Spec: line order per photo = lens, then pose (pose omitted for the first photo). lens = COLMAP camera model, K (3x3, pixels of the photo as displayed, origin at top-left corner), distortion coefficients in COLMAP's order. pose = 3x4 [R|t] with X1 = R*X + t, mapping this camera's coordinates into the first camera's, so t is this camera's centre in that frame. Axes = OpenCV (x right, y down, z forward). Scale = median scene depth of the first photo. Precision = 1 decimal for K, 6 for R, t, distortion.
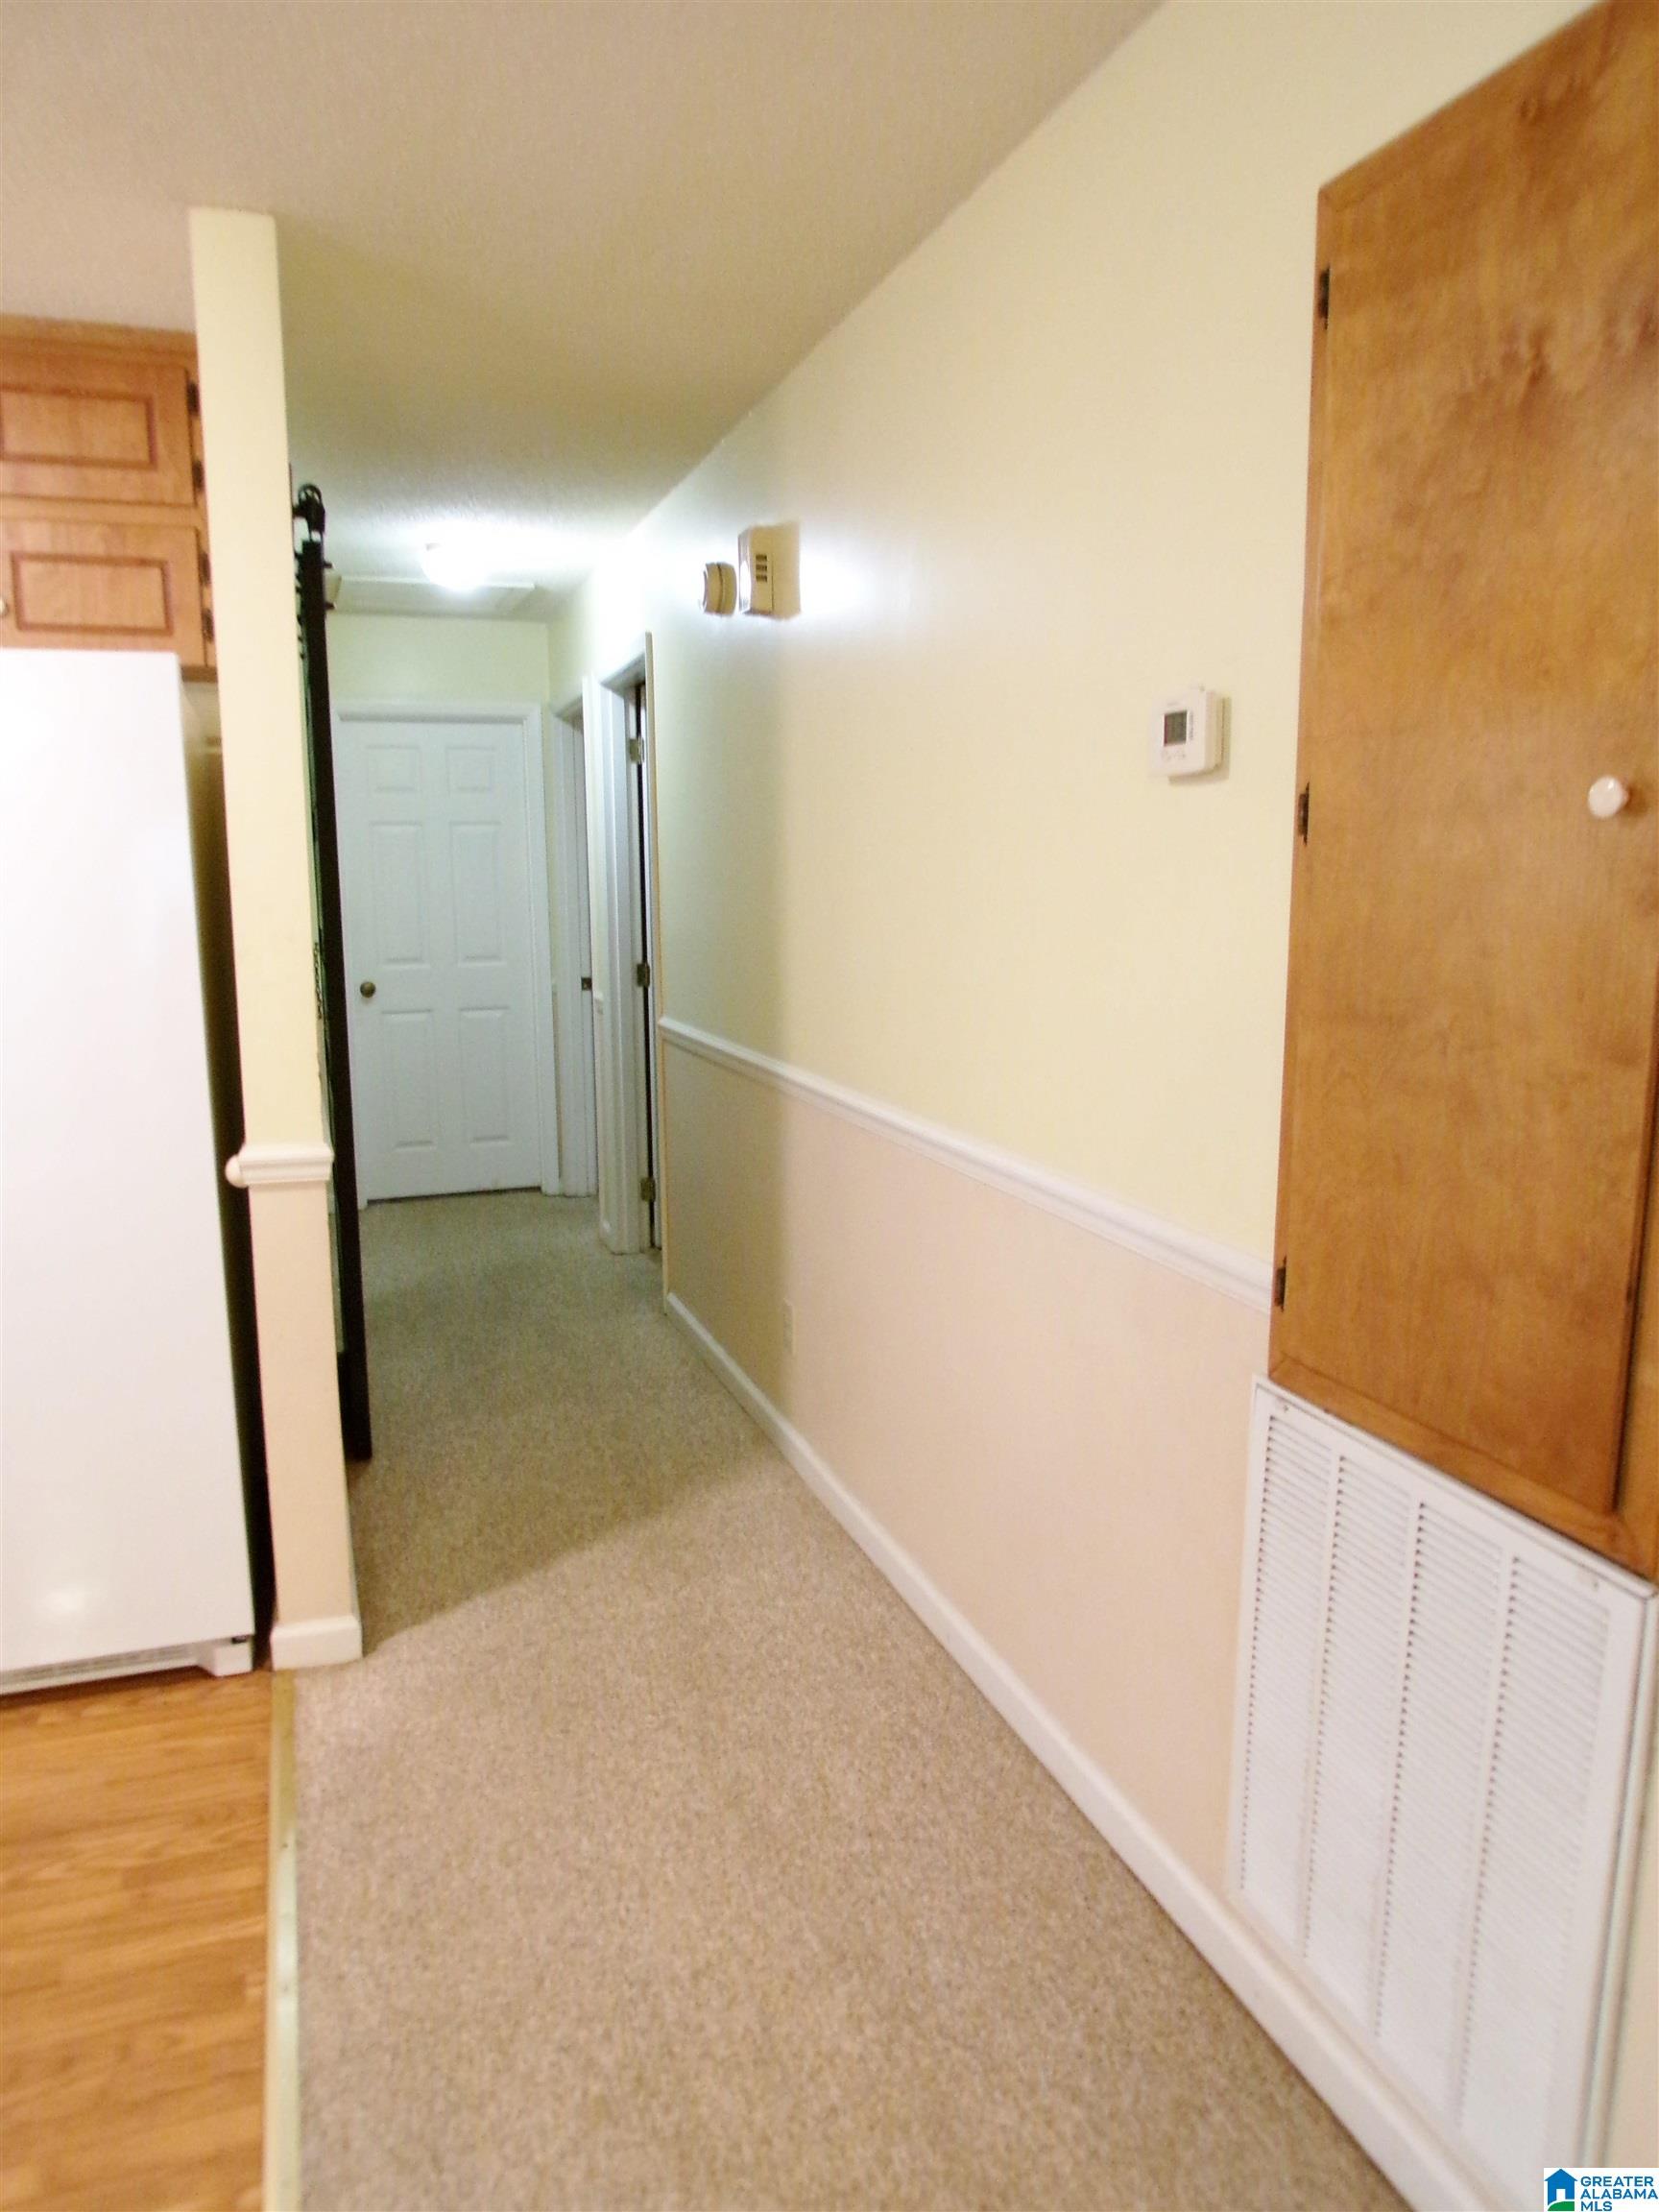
lens RADIAL K [[1480.0, 0, 833.0], [0, 1480.0, 1129.0], [0, 0, 1]] dist [-0.049310, 0.022173]
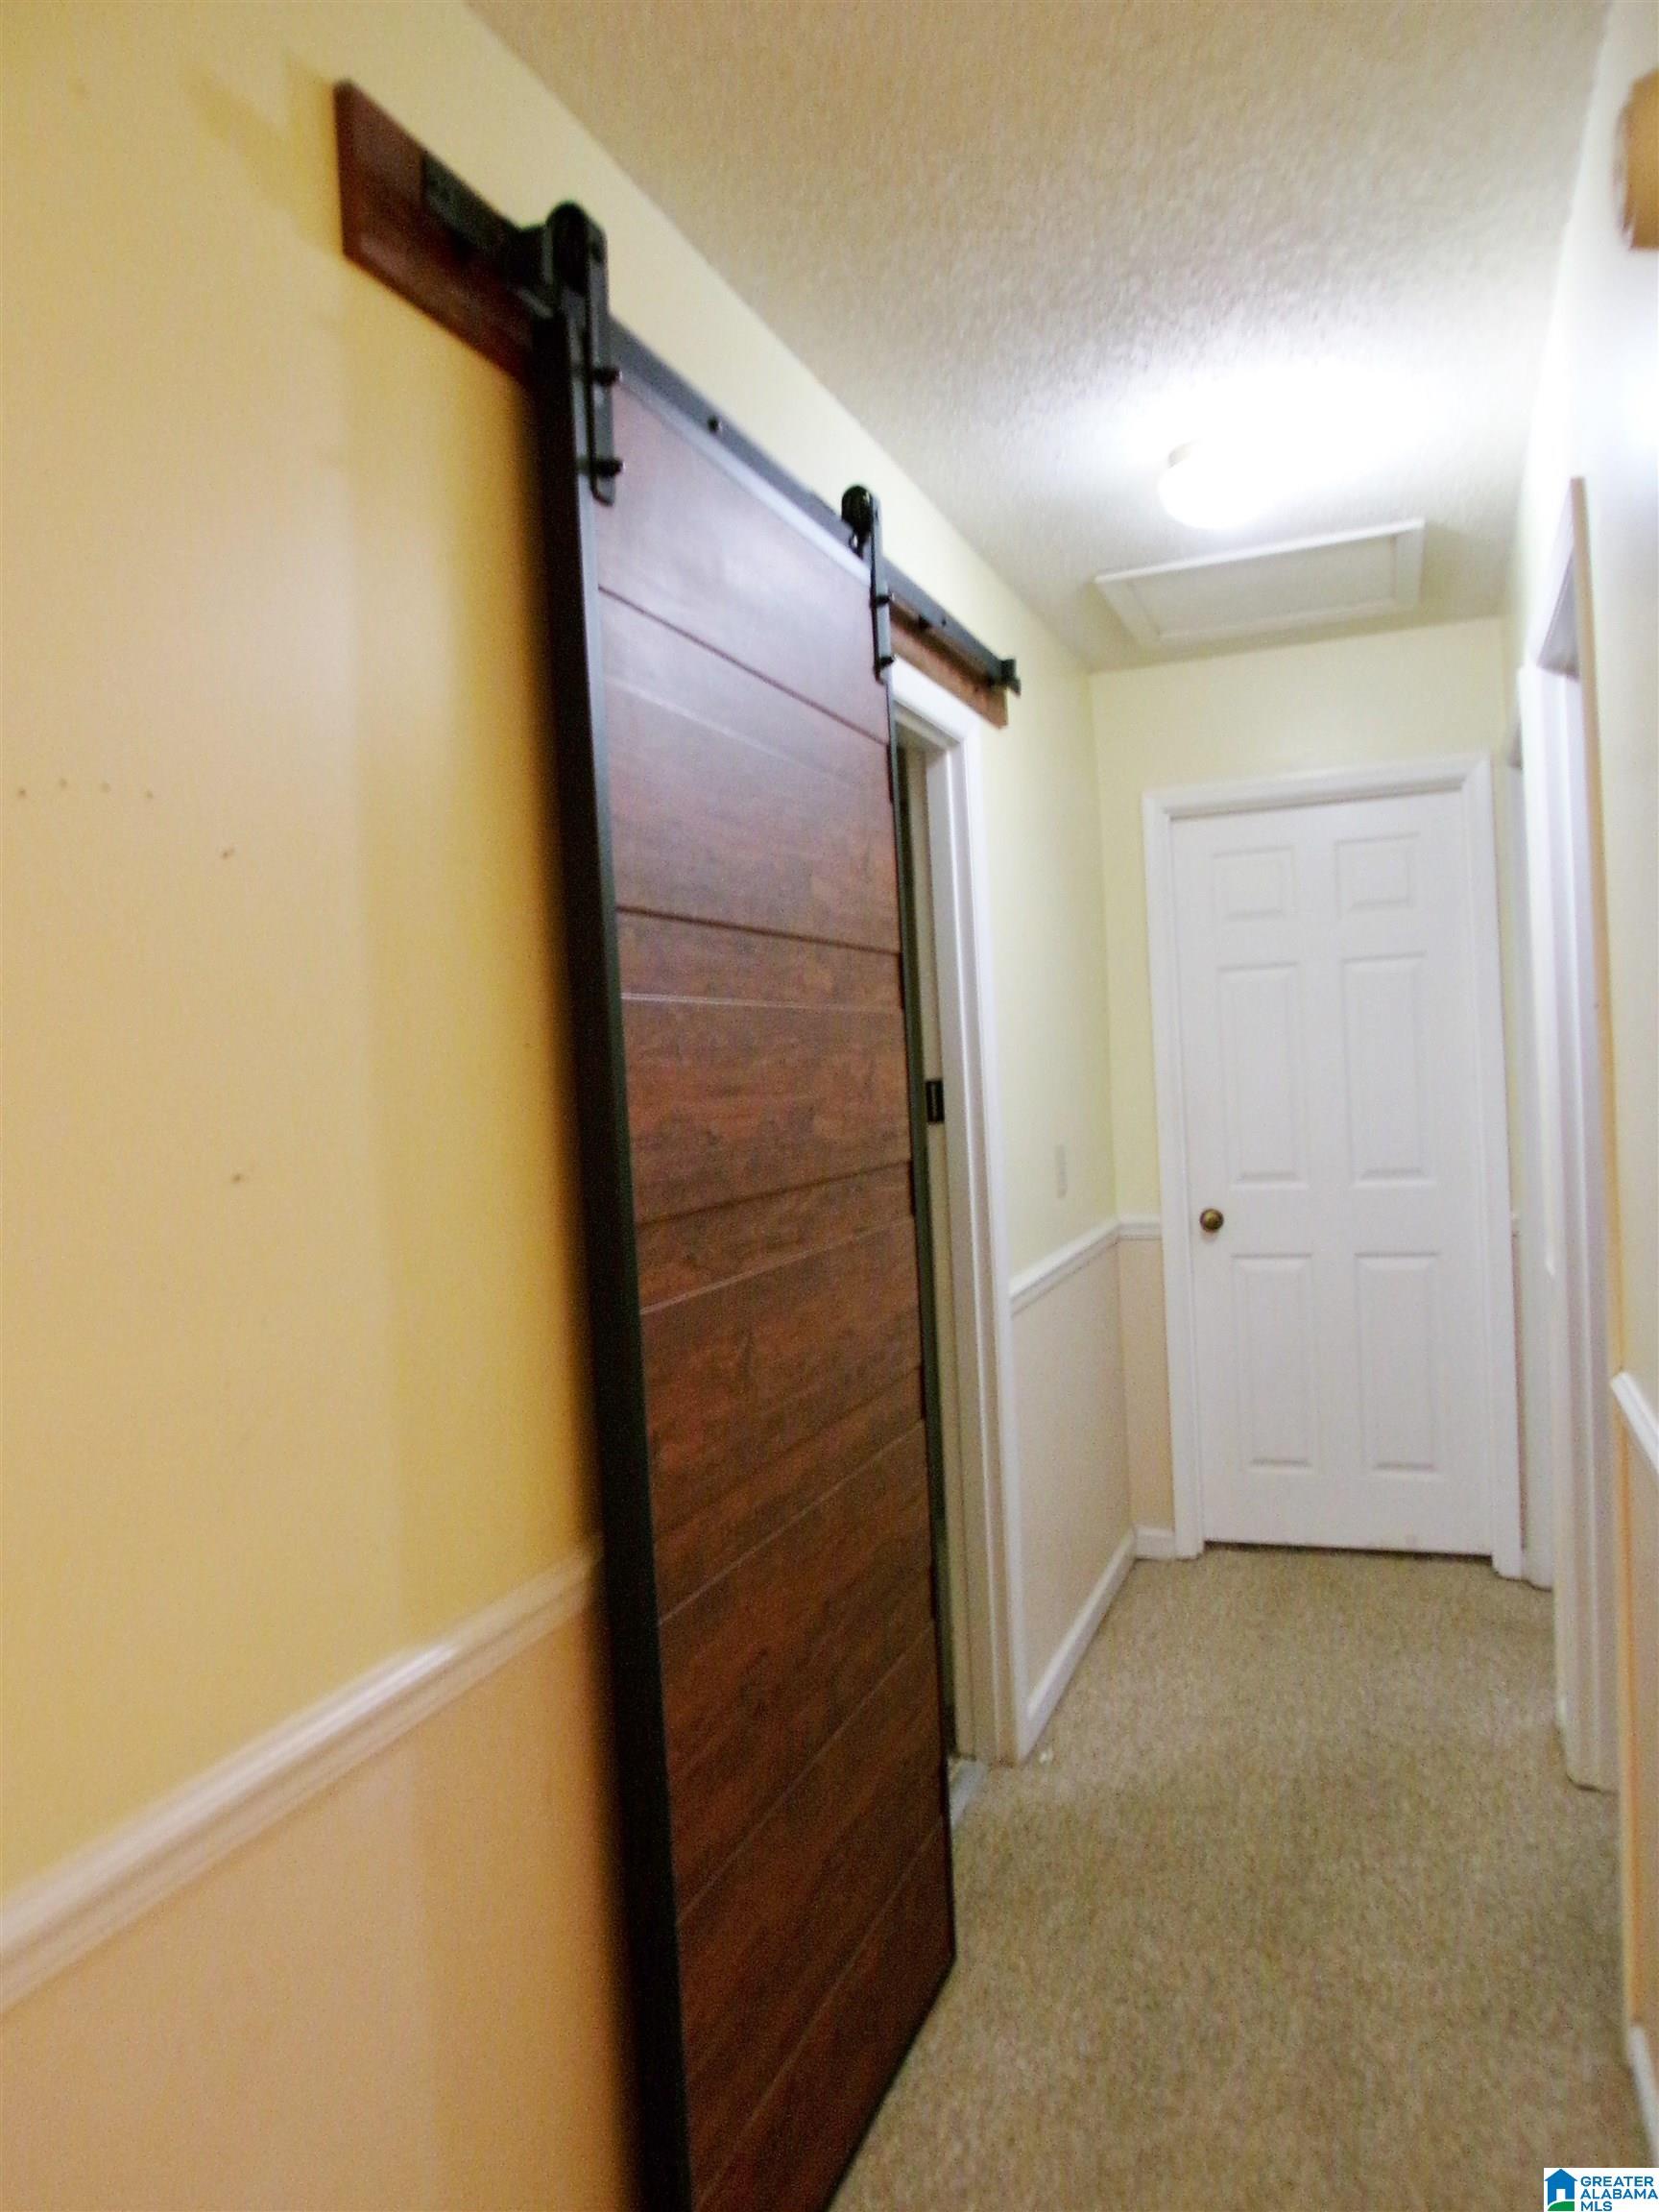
lens RADIAL K [[1480.0, 0, 833.0], [0, 1480.0, 1129.0], [0, 0, 1]] dist [-0.049310, 0.022173]
pose [[0.750769, -0.009837, -0.660492, -0.008297], [-0.063189, 0.994234, -0.086634, -0.066633], [0.657536, 0.106778, 0.745819, 0.388838]]
